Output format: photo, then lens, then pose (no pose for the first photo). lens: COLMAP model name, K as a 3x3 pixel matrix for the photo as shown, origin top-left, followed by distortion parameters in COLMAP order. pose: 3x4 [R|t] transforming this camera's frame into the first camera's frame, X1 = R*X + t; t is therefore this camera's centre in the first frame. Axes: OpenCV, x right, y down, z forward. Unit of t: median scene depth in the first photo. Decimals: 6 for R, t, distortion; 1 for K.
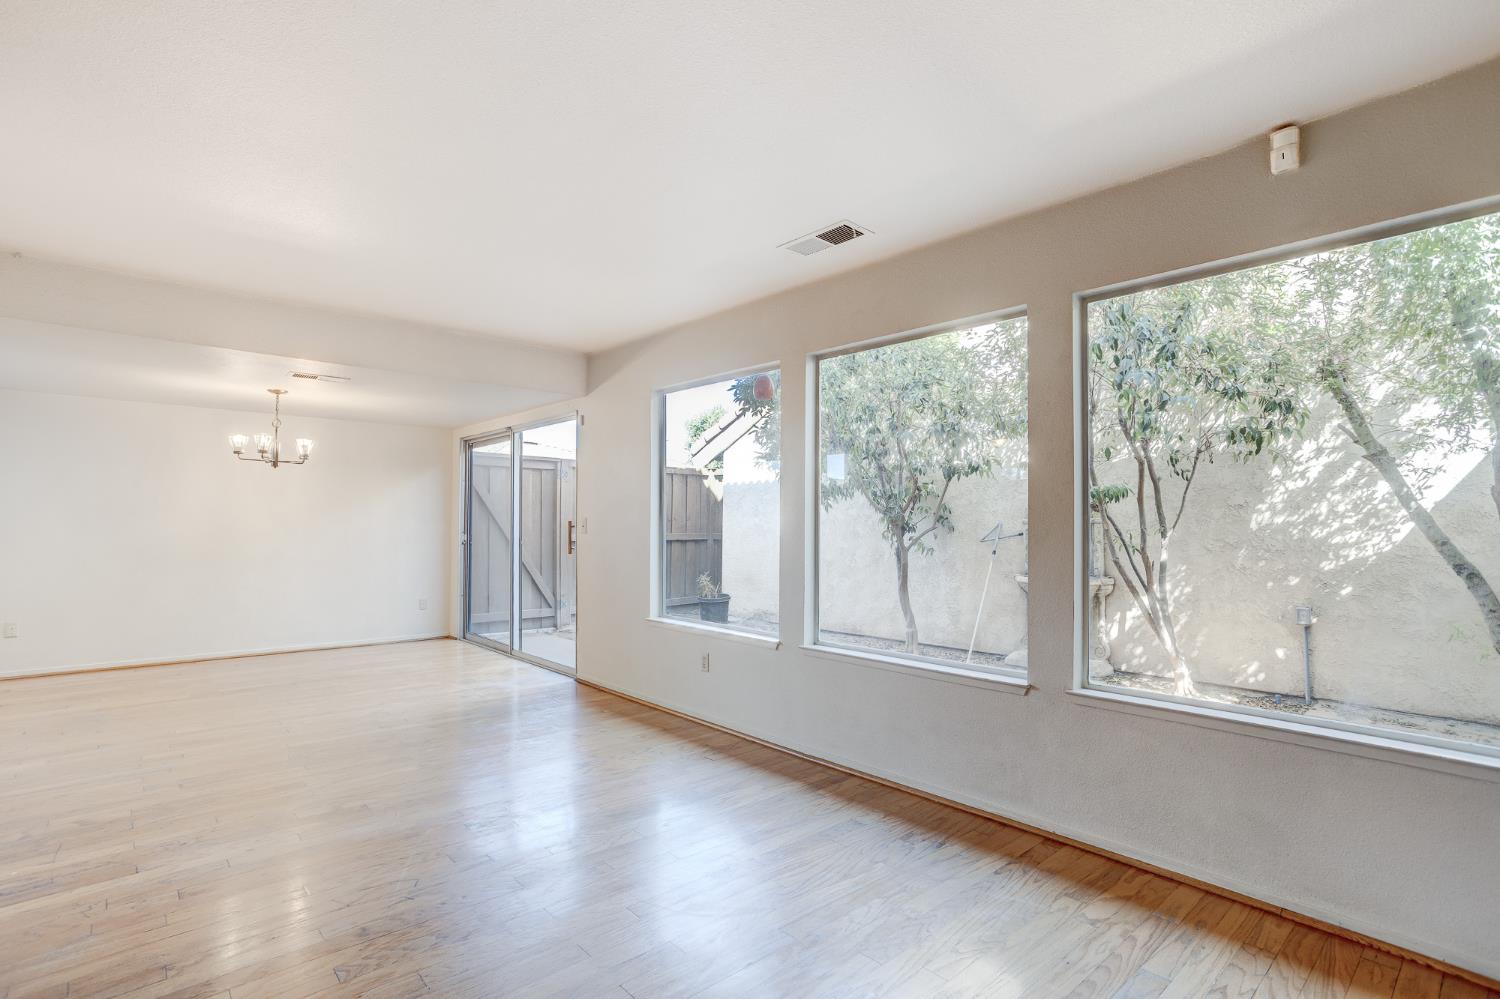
lens RADIAL K [[739.5, 0, 727.9], [0, 739.5, 510.1], [0, 0, 1]] dist [-0.043323, 0.024594]
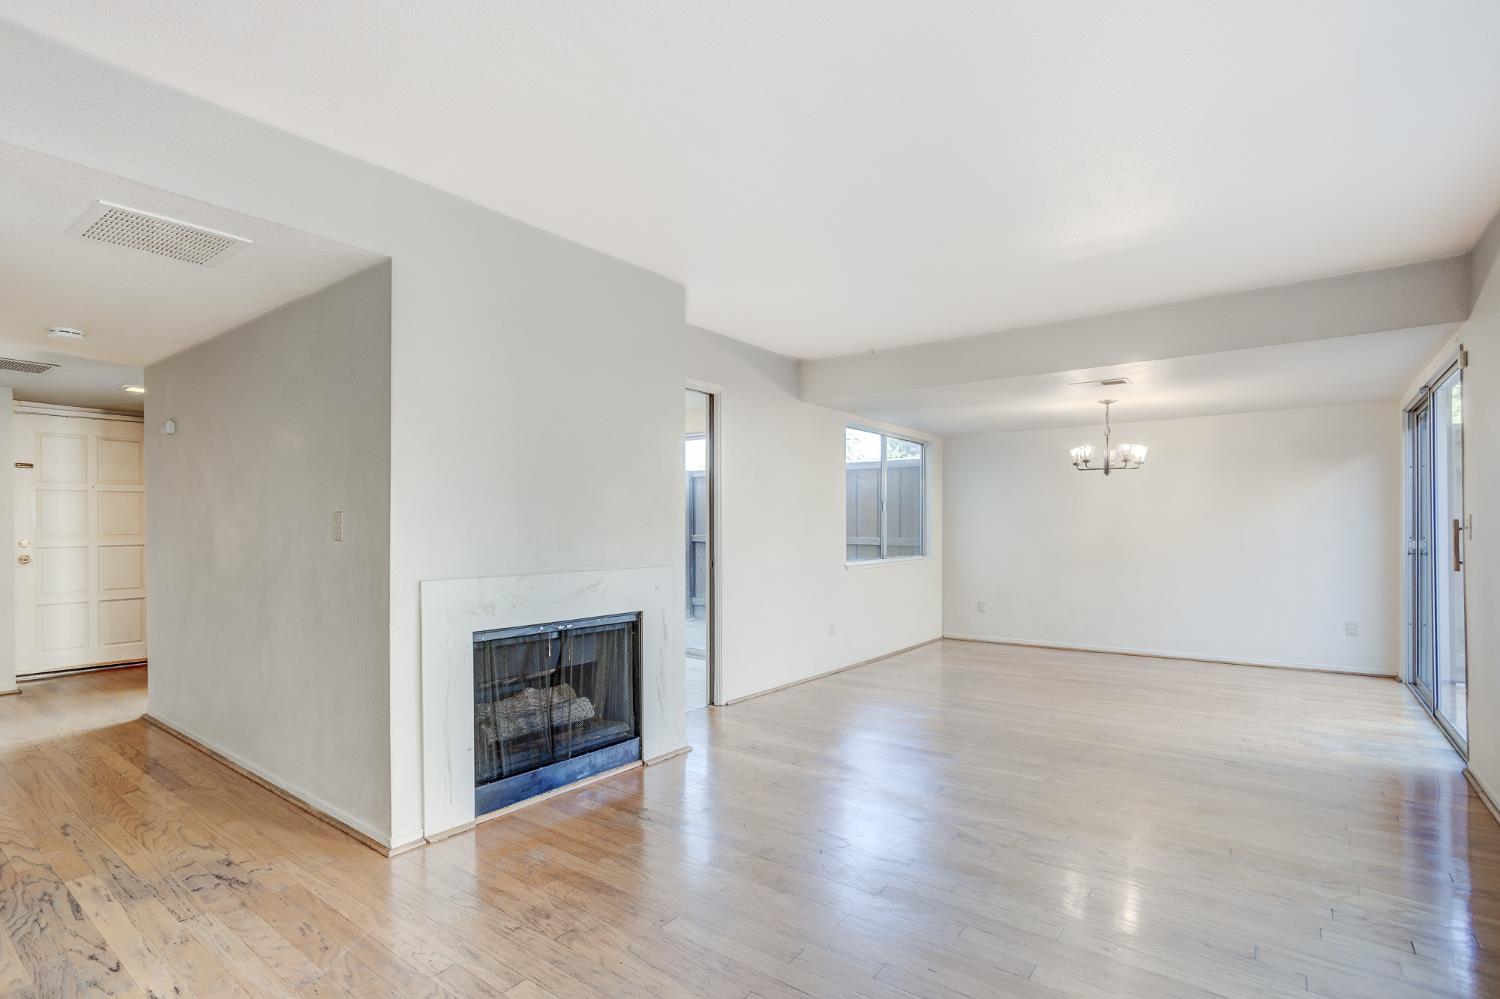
lens RADIAL K [[739.5, 0, 743.2], [0, 739.5, 512.4], [0, 0, 1]] dist [-0.043323, 0.024594]
pose [[0.200574, -0.027280, -0.979299, 0.316588], [0.023587, 0.999457, -0.023011, 0.008078], [0.979395, -0.018483, 0.201108, 0.290463]]
